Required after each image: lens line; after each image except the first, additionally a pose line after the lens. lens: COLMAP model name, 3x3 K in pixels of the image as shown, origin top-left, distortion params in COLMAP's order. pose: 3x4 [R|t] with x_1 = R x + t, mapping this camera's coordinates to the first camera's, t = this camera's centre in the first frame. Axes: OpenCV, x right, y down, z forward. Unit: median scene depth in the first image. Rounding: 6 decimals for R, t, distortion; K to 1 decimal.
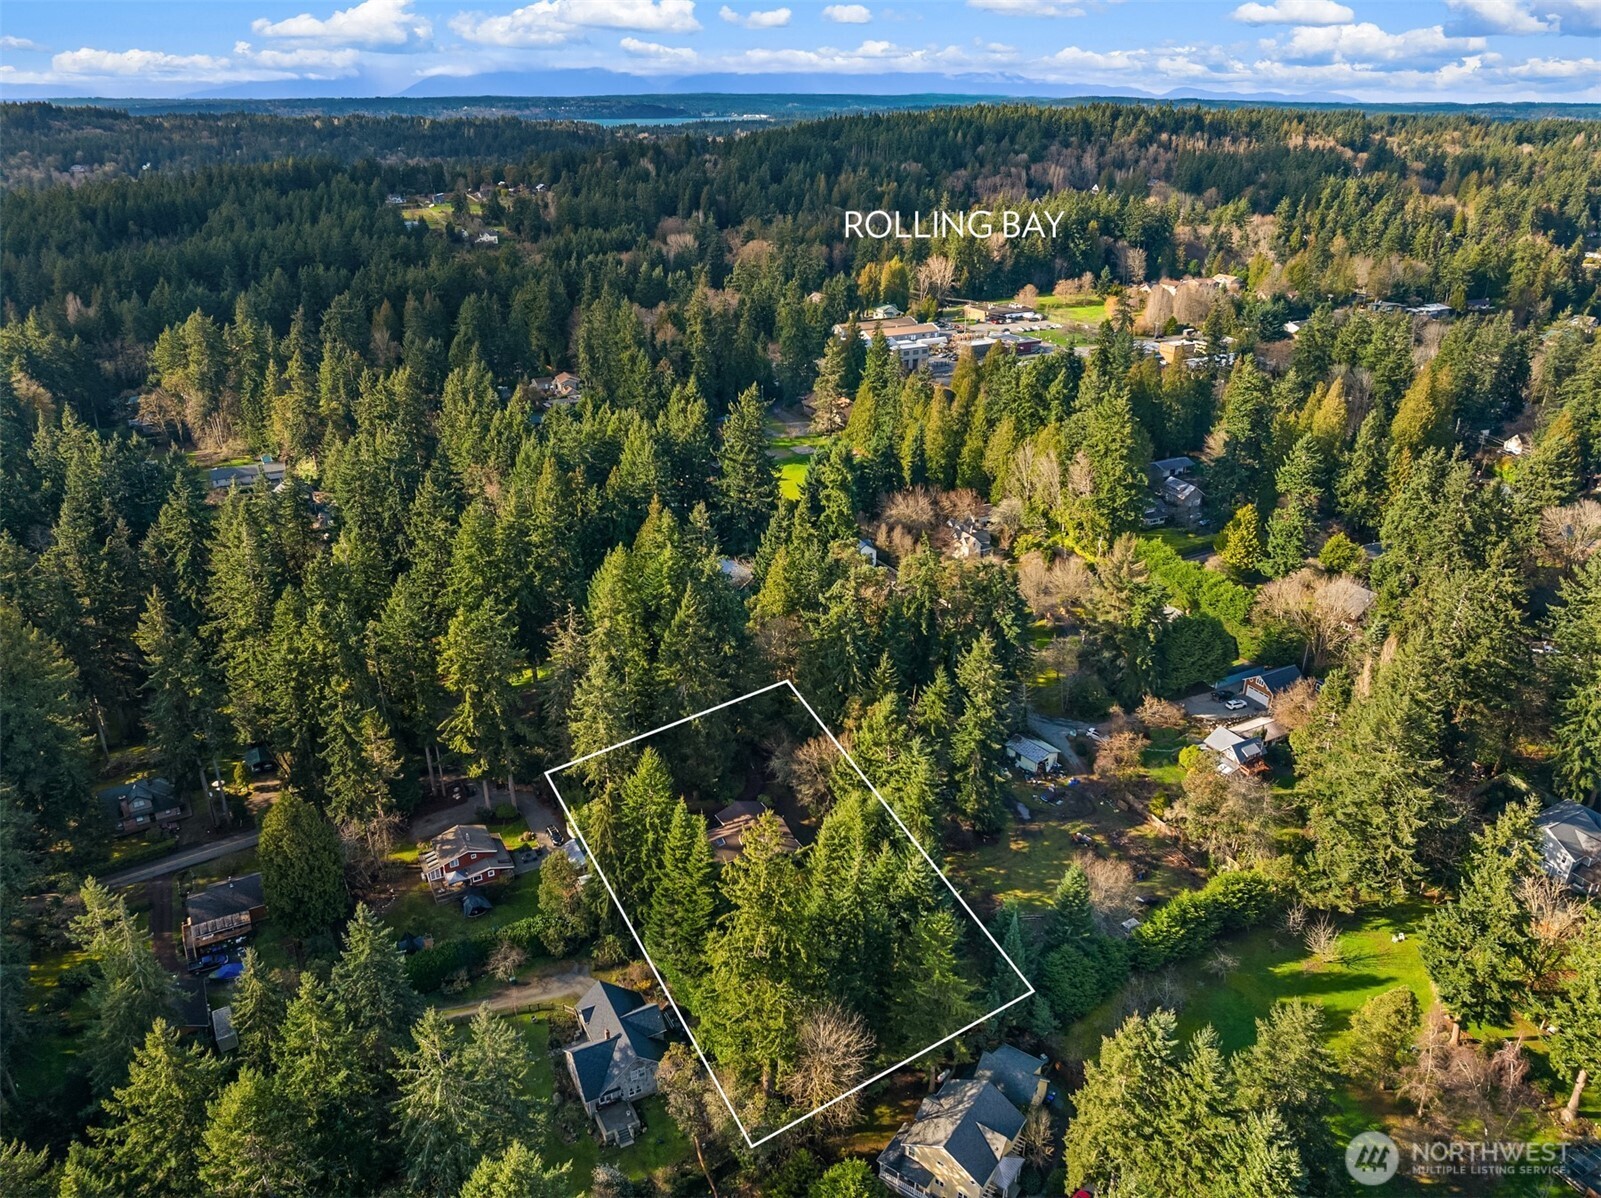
lens RADIAL K [[1130.1, 0, 802.9], [0, 1130.1, 598.8], [0, 0, 1]] dist [-0.033693, 0.003289]
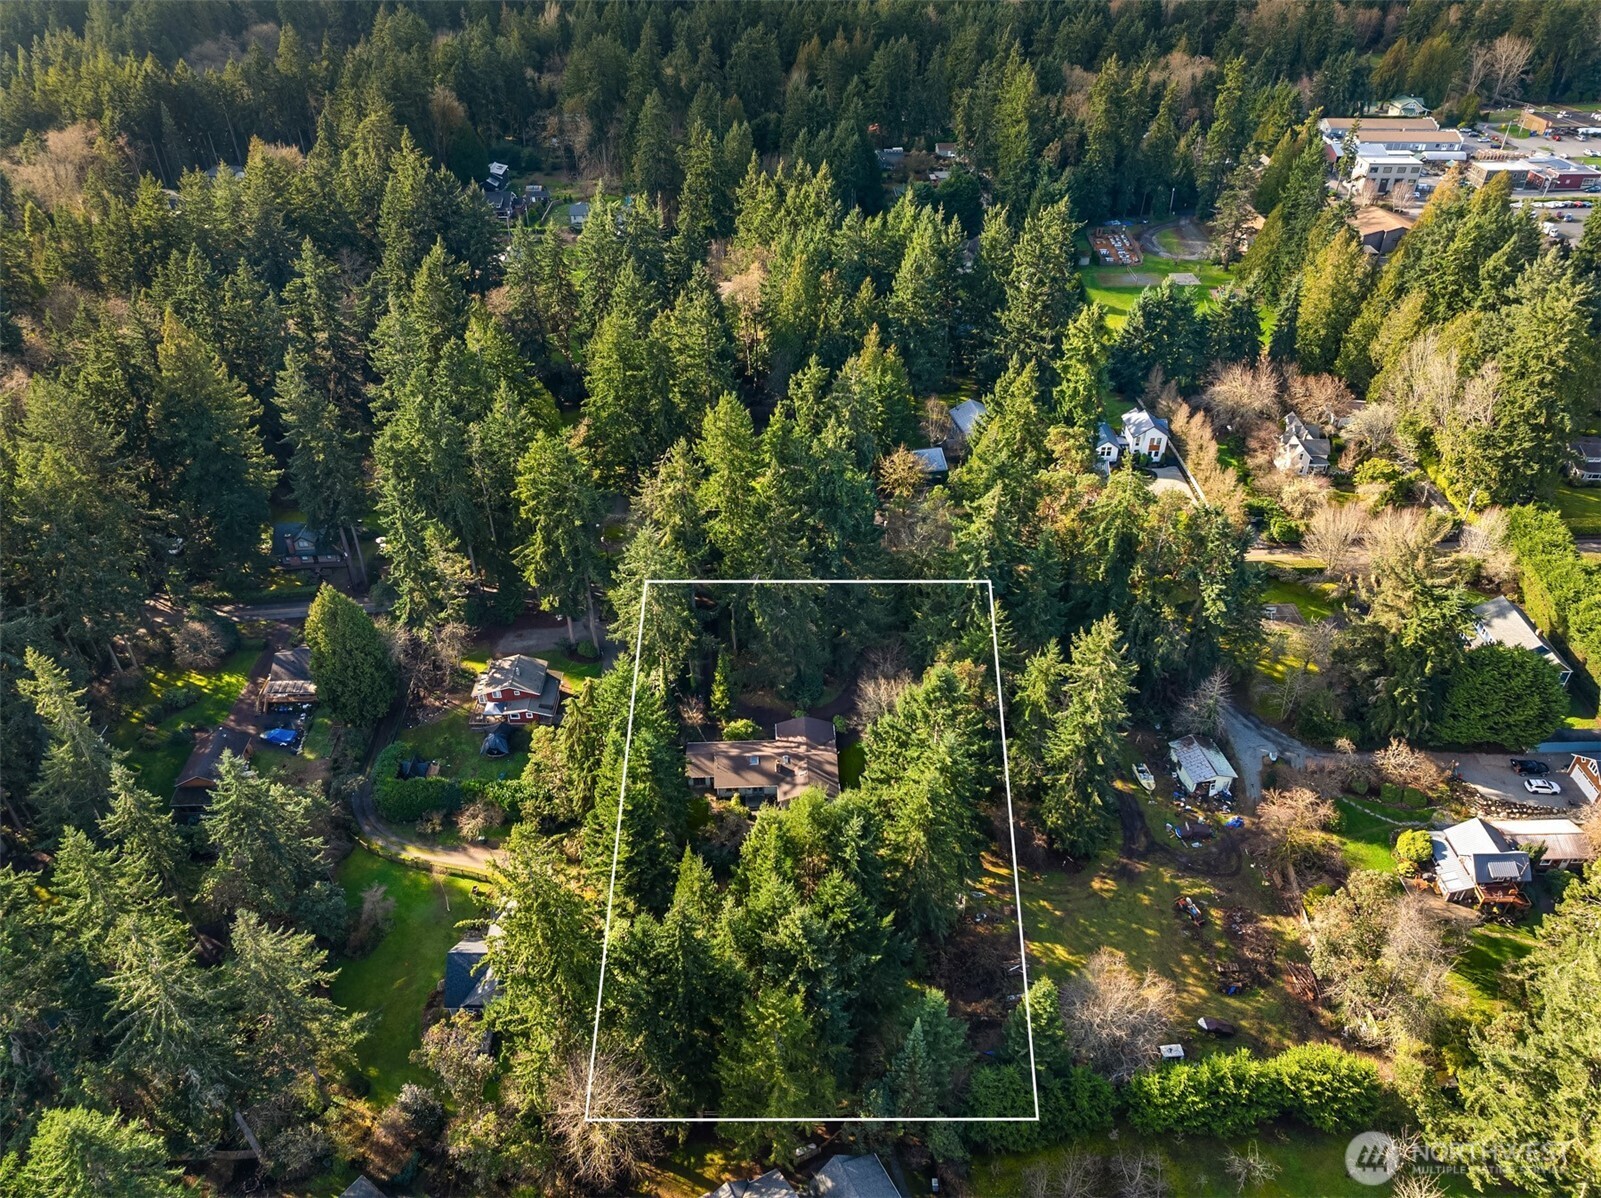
lens RADIAL K [[1130.1, 0, 798.7], [0, 1130.1, 593.7], [0, 0, 1]] dist [-0.033693, 0.003289]
pose [[0.888504, 0.266560, -0.373506, 0.208309], [-0.185732, 0.953225, 0.238465, -0.101215], [0.419601, -0.142505, 0.896453, 0.215040]]
